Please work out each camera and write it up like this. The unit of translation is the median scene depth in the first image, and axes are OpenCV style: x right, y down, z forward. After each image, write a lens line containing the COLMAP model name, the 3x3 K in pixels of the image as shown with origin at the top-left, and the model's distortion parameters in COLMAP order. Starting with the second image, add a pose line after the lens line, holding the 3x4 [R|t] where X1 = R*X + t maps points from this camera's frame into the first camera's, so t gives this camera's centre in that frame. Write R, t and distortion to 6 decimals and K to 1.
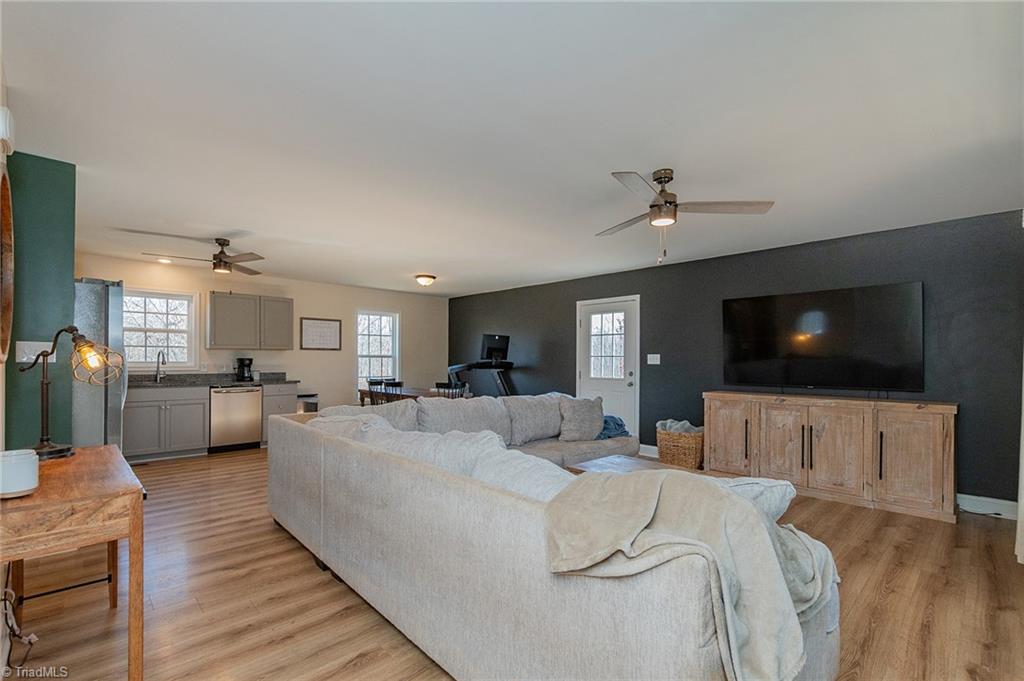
lens RADIAL K [[472.1, 0, 506.1], [0, 472.1, 357.4], [0, 0, 1]] dist [0.011675, -0.004260]
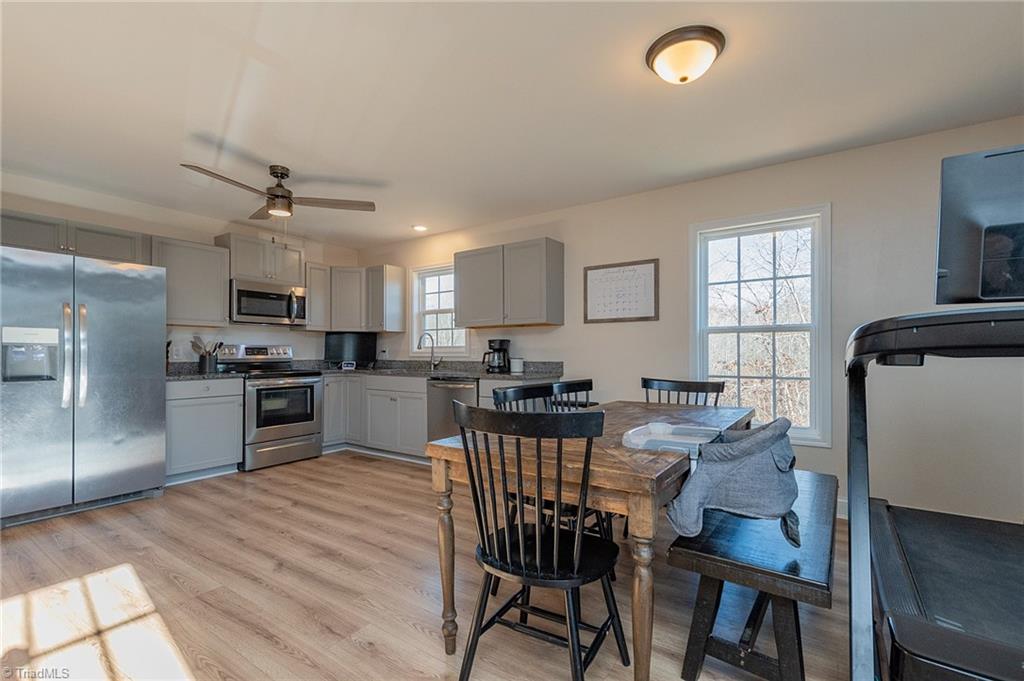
lens RADIAL K [[472.1, 0, 539.5], [0, 472.1, 349.8], [0, 0, 1]] dist [0.011675, -0.004260]
pose [[0.252123, -0.015334, -0.967574, 0.115084], [0.004131, 0.999882, -0.014769, 0.027641], [0.967686, -0.000274, 0.252156, 0.924119]]
